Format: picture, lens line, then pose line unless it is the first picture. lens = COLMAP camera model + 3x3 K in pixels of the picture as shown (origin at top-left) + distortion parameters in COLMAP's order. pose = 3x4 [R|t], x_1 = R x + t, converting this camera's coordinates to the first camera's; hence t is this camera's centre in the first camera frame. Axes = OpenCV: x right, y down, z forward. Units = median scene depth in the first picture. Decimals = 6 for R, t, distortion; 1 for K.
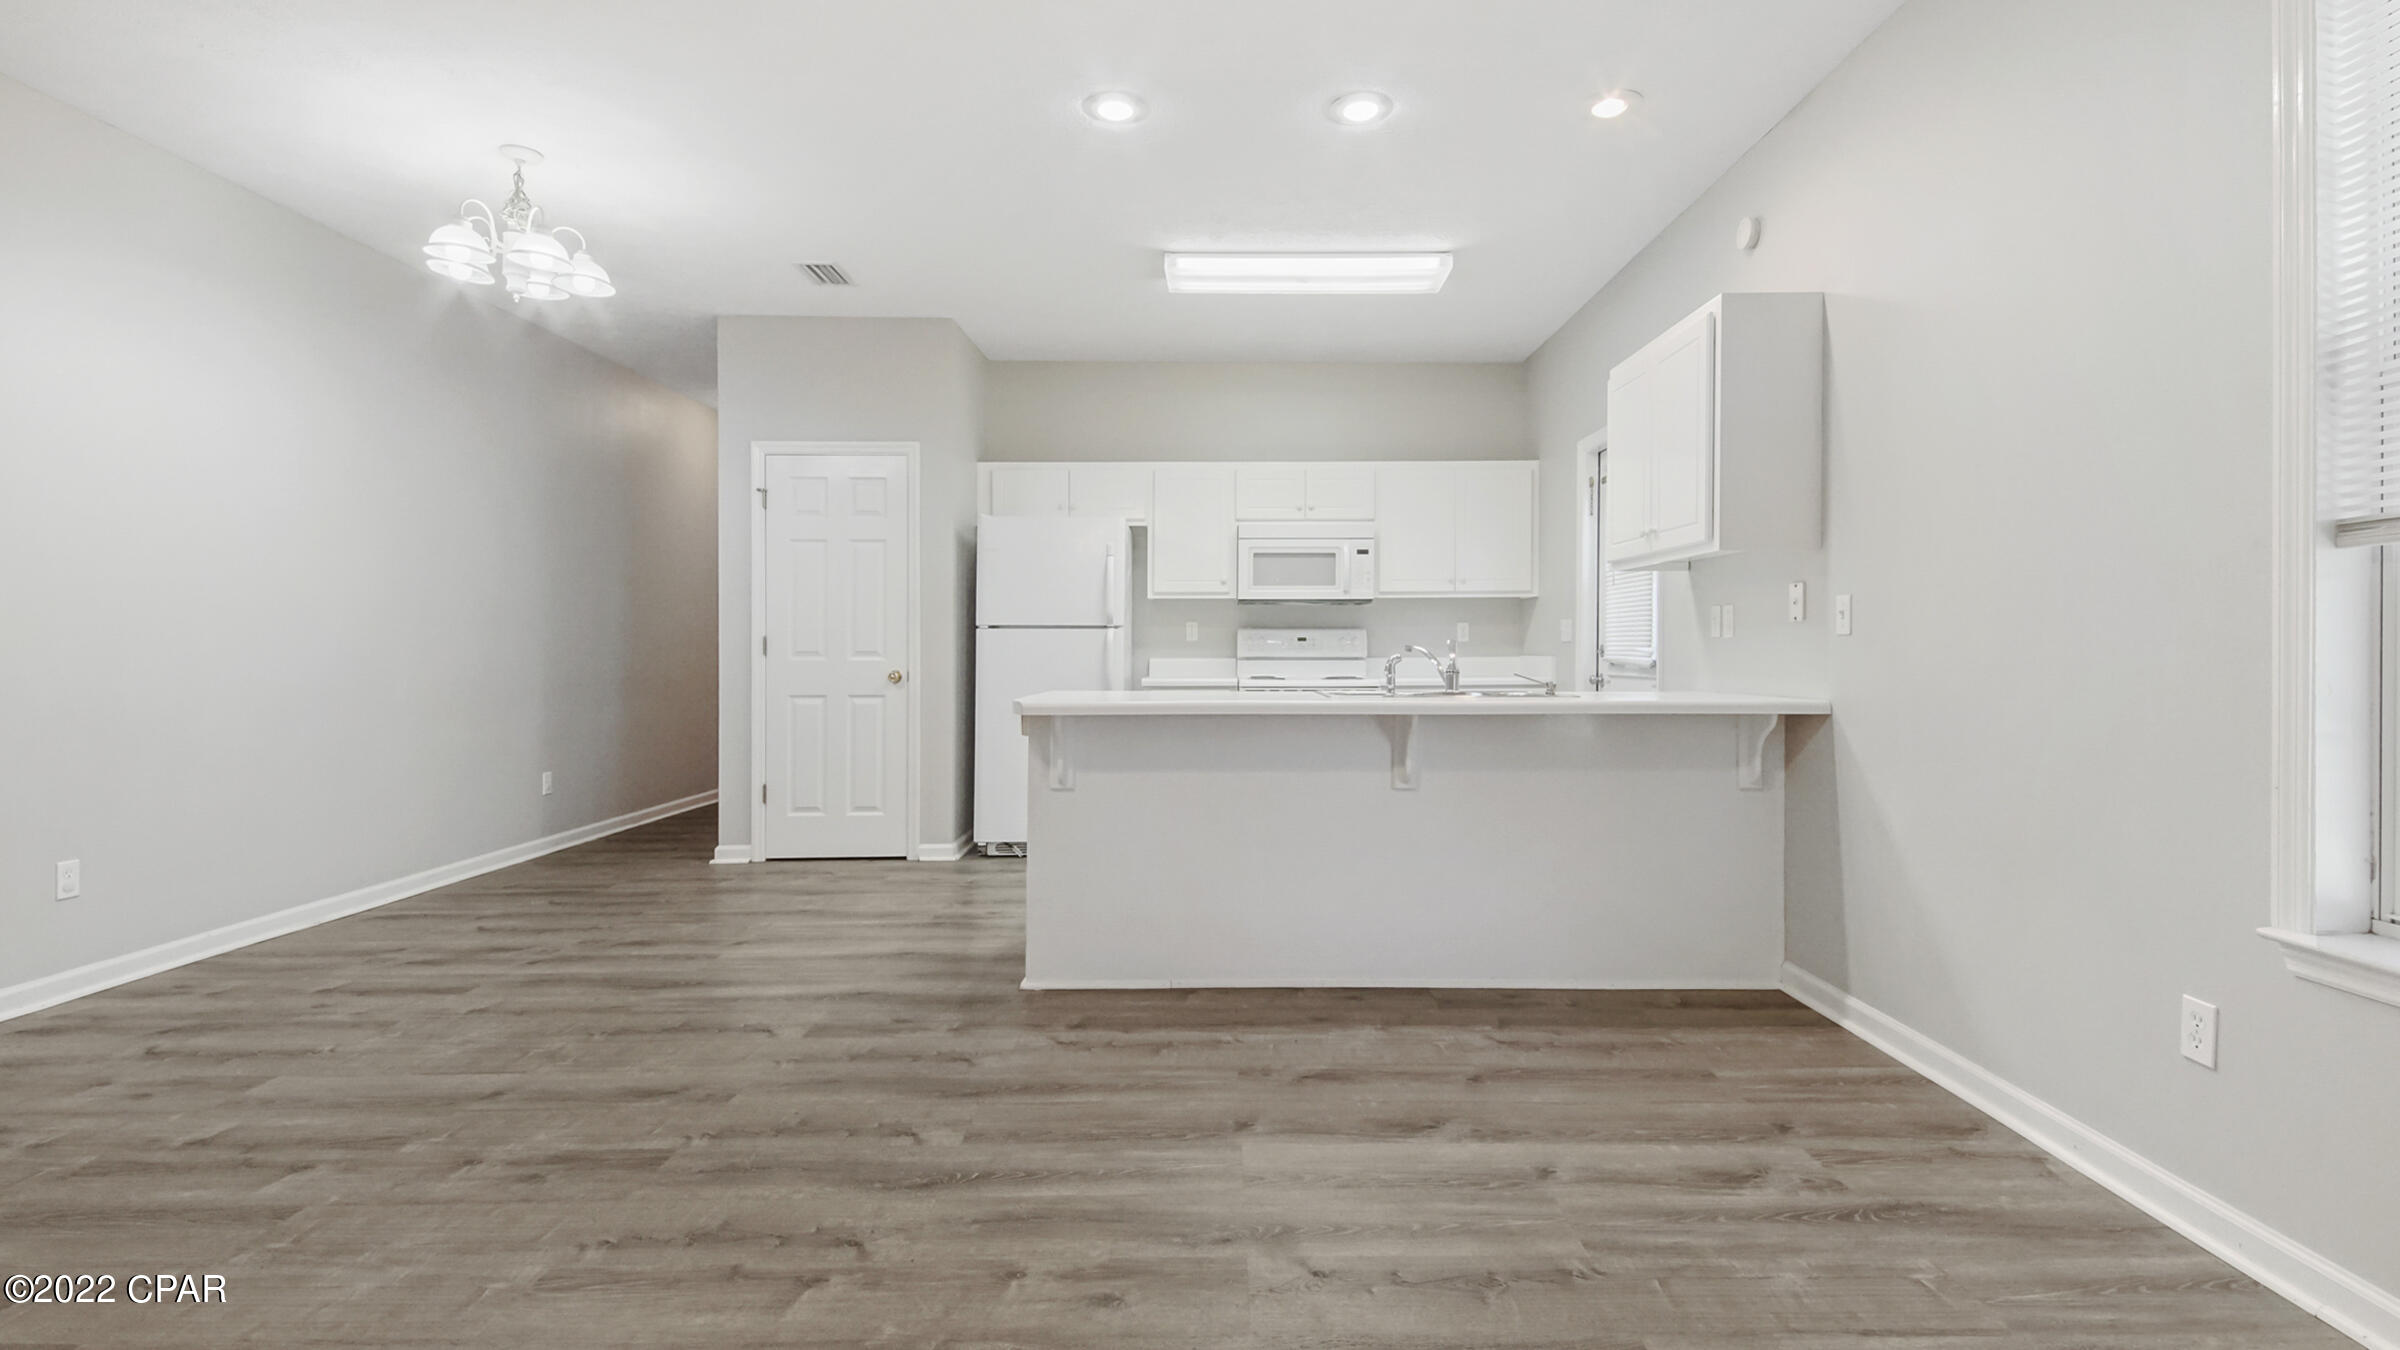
lens RADIAL K [[1120.1, 0, 1192.1], [0, 1120.1, 667.2], [0, 0, 1]] dist [0.034796, -0.023409]
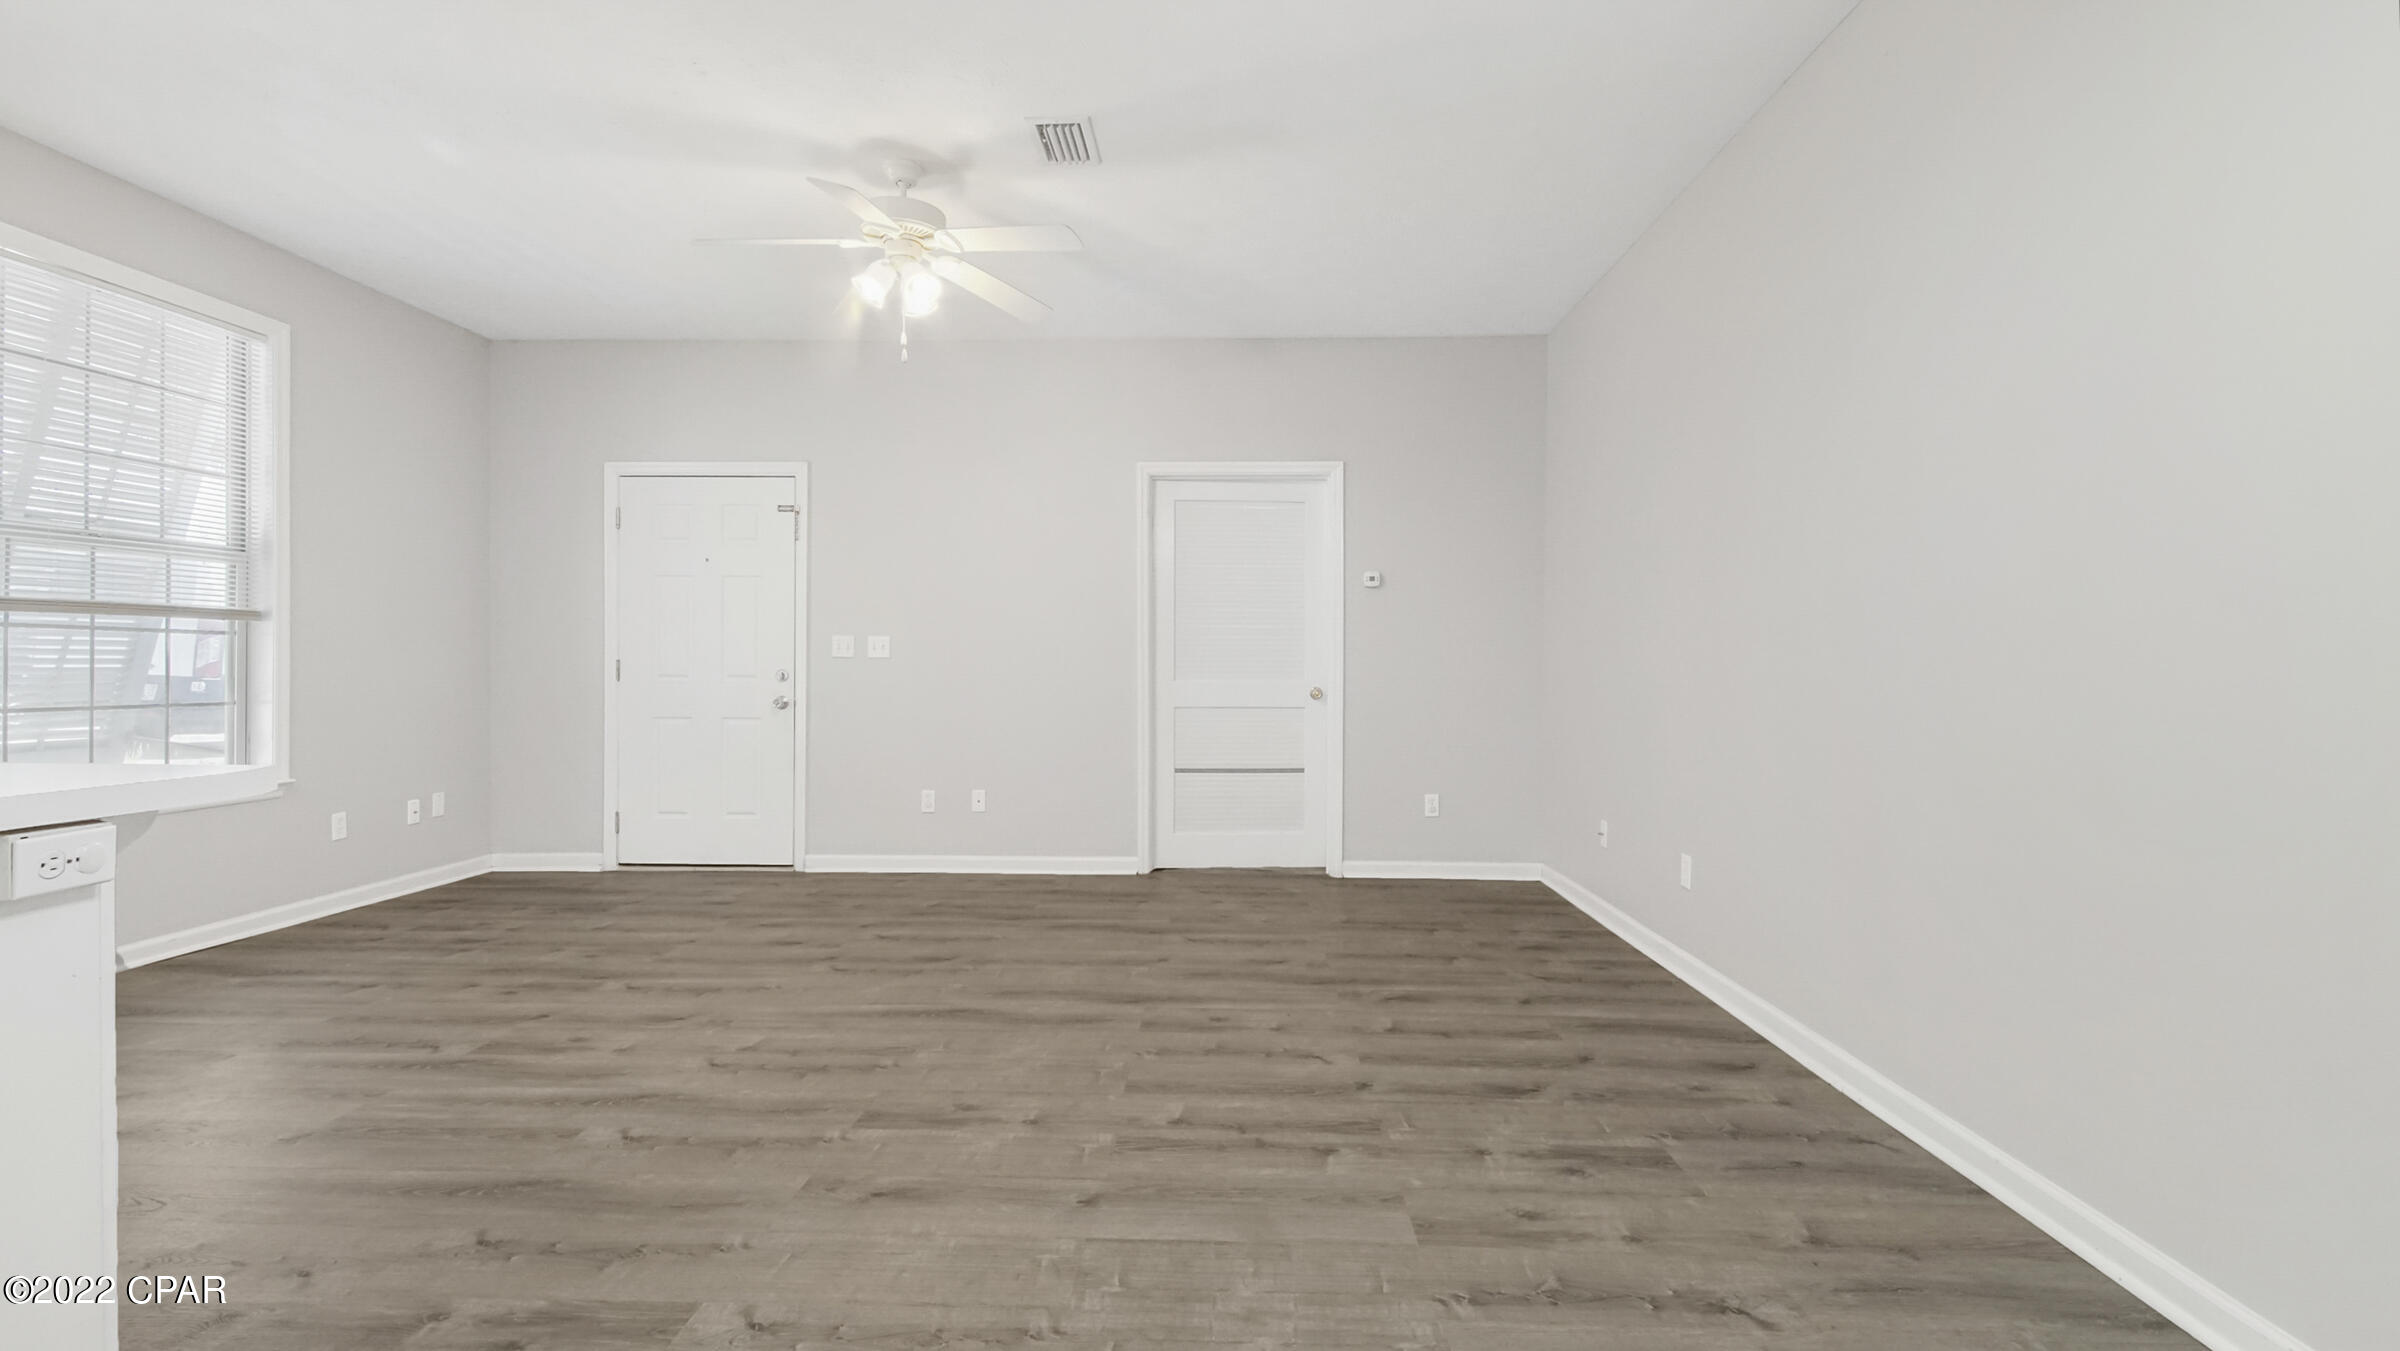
lens RADIAL K [[1093.6, 0, 1200.0], [0, 1093.6, 675.5], [0, 0, 1]] dist [0.034124, -0.022495]
pose [[-0.999932, 0.000004, 0.011701, -0.399895], [0.000301, 0.999676, 0.025444, -0.015663], [-0.011697, 0.025446, -0.999608, 1.017857]]
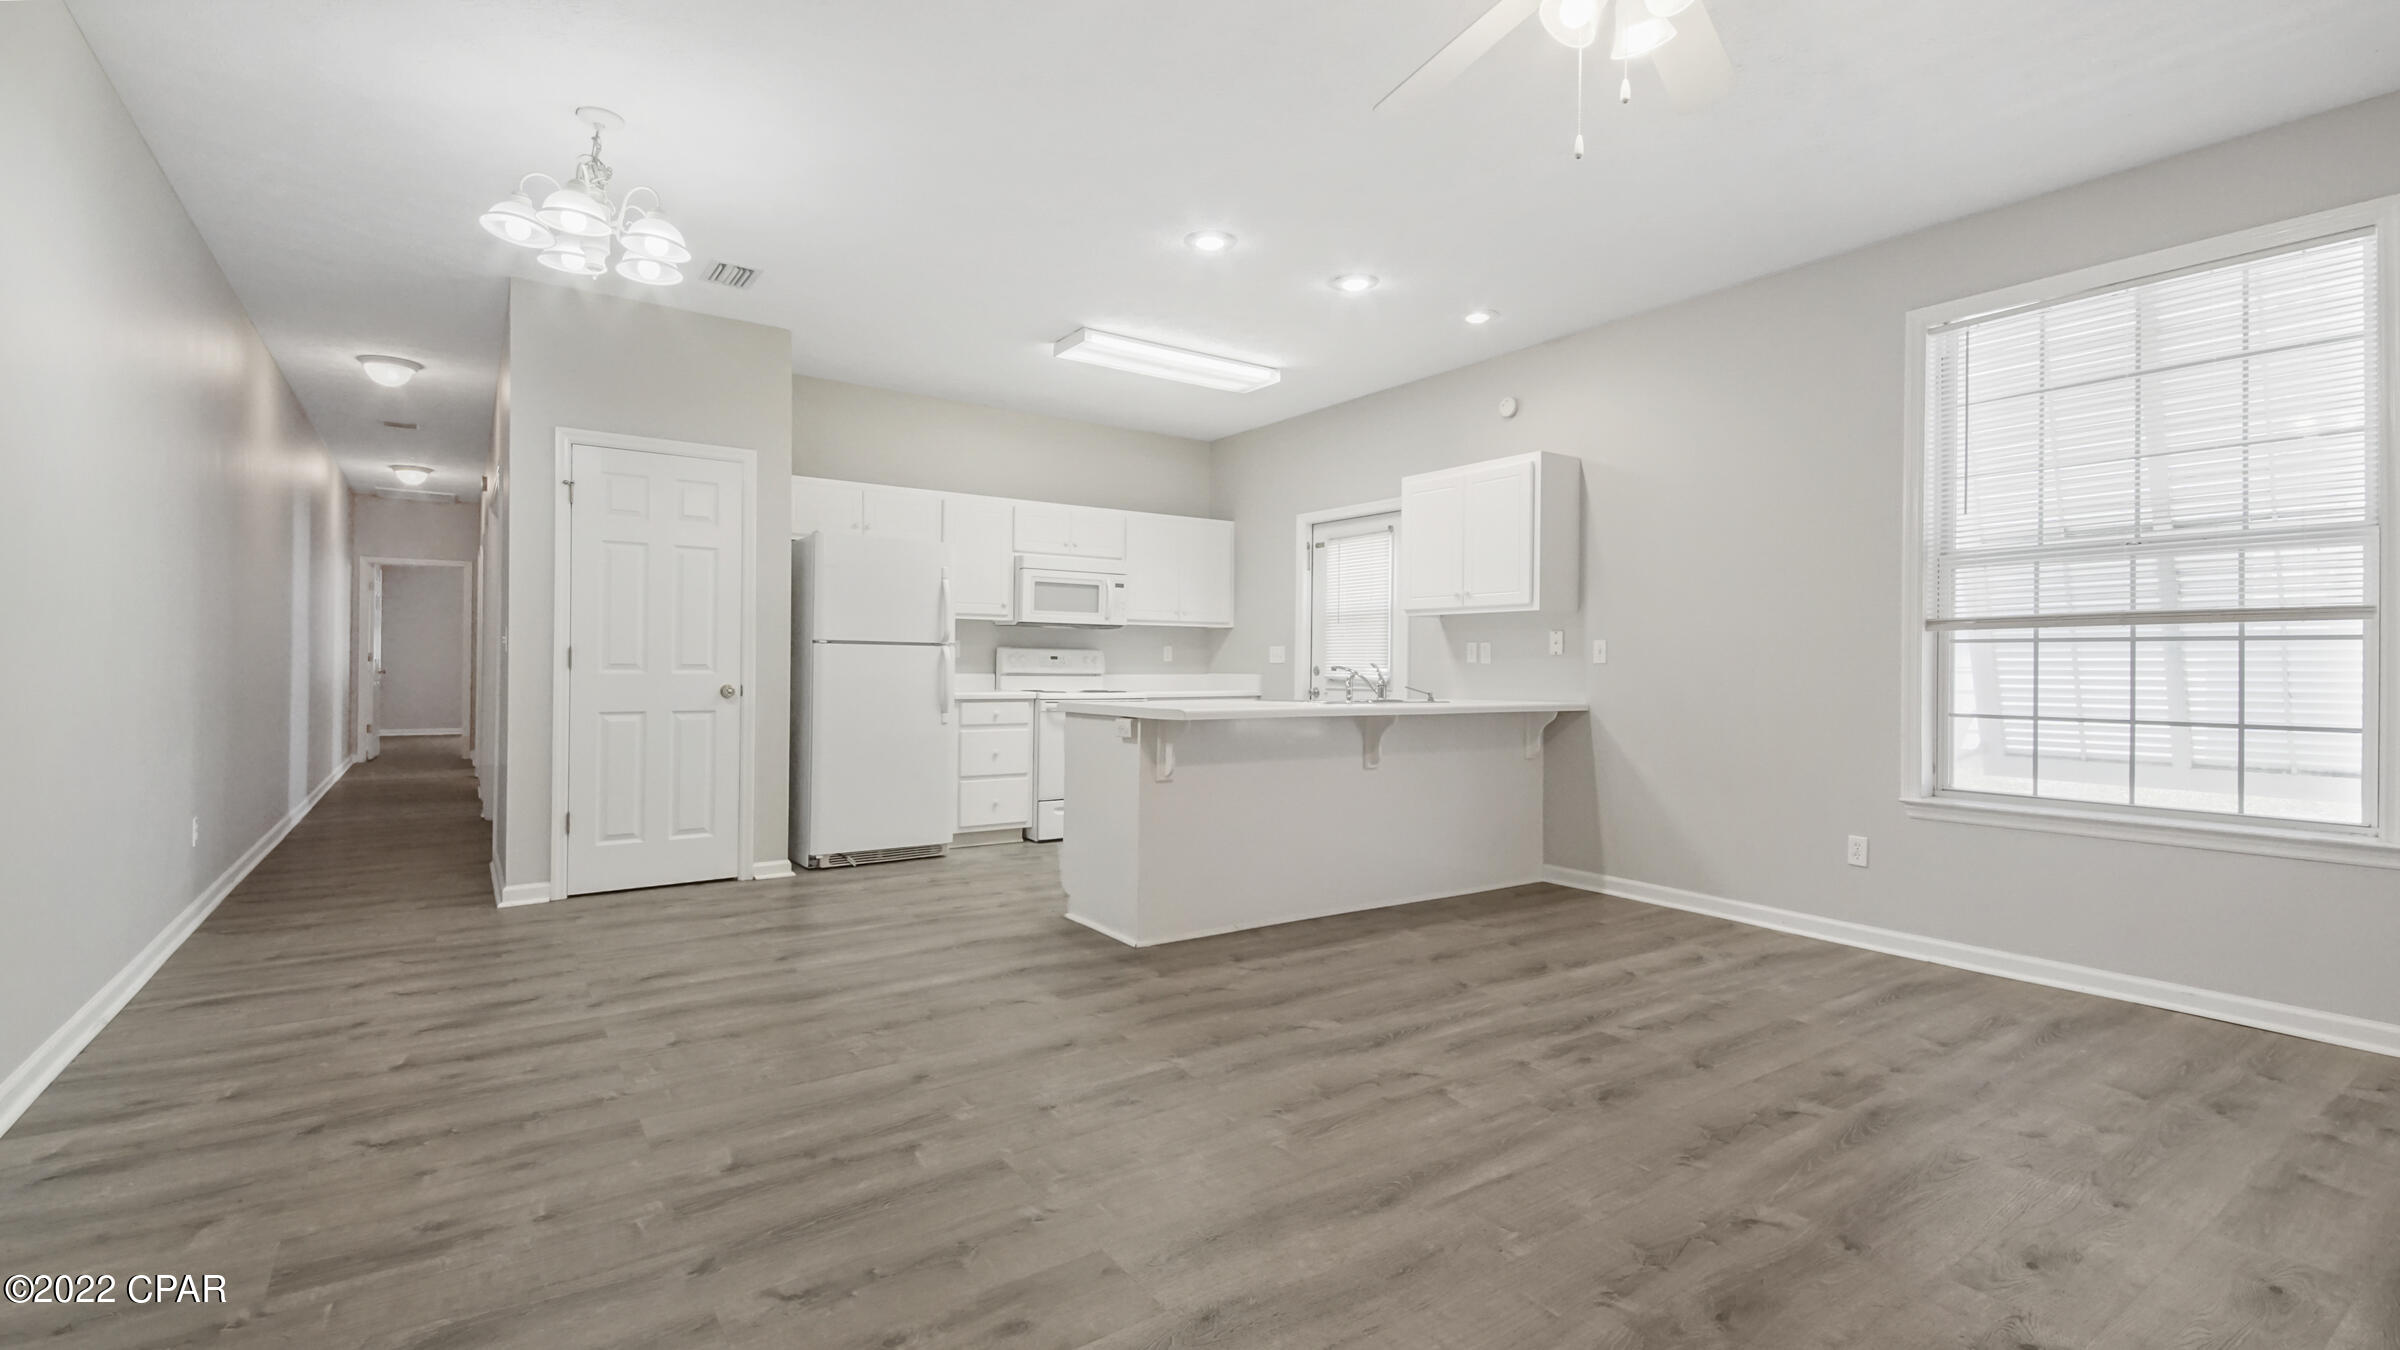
lens RADIAL K [[1093.6, 0, 1200.0], [0, 1093.6, 675.0], [0, 0, 1]] dist [0.034124, -0.022495]
pose [[0.819974, 0.005715, 0.572373, -0.564881], [-0.001549, 0.999969, -0.007766, 0.001577], [-0.572399, 0.005481, 0.819957, -0.005018]]
